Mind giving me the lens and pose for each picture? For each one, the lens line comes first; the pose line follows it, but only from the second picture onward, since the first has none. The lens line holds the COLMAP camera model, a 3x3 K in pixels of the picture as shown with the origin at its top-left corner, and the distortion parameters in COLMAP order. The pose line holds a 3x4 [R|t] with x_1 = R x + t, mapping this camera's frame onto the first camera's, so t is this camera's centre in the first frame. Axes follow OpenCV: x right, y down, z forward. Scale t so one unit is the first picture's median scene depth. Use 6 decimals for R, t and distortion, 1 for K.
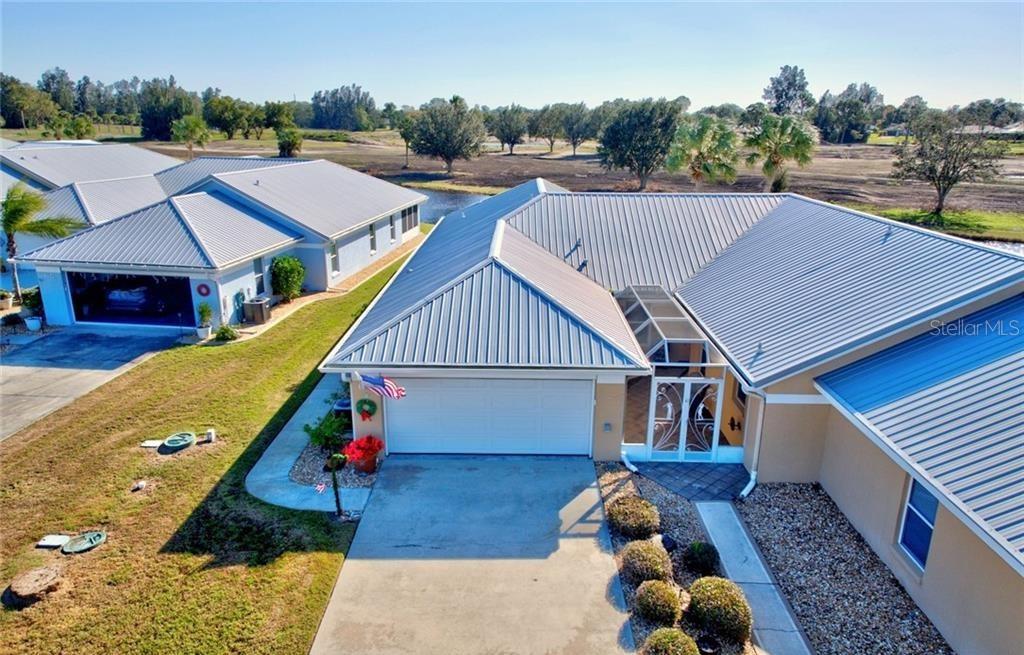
lens RADIAL K [[684.6, 0, 511.0], [0, 684.6, 327.1], [0, 0, 1]] dist [0.053736, -0.022404]
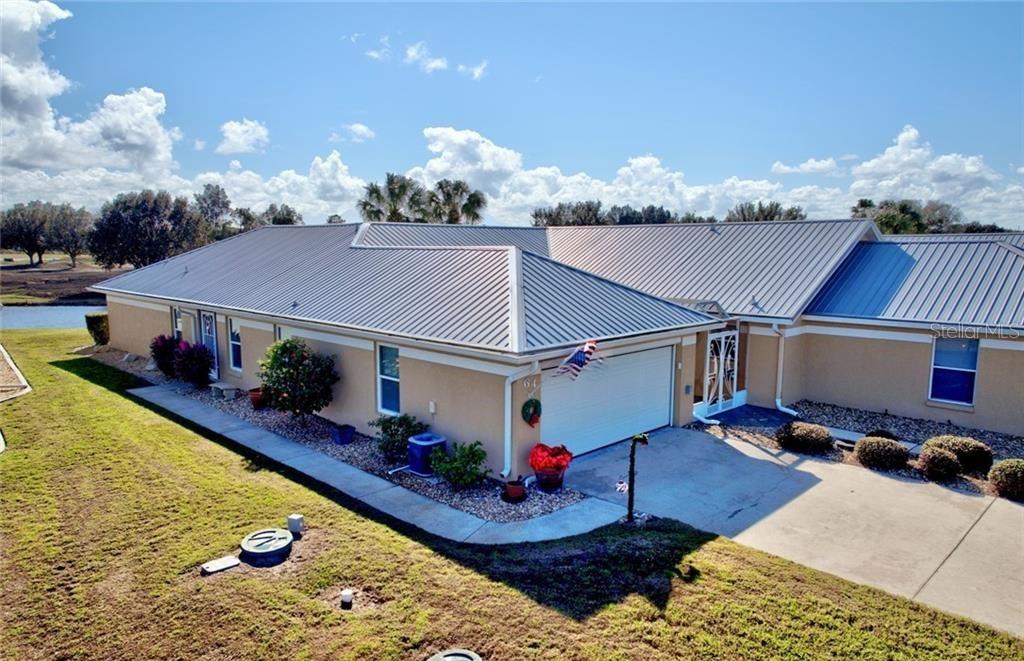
lens RADIAL K [[684.6, 0, 509.9], [0, 684.6, 332.2], [0, 0, 1]] dist [0.053736, -0.022404]
pose [[0.698314, -0.093879, 0.709608, -0.778656], [0.205962, 0.975789, -0.073590, 0.084250], [-0.685520, 0.197541, 0.700743, 0.448905]]
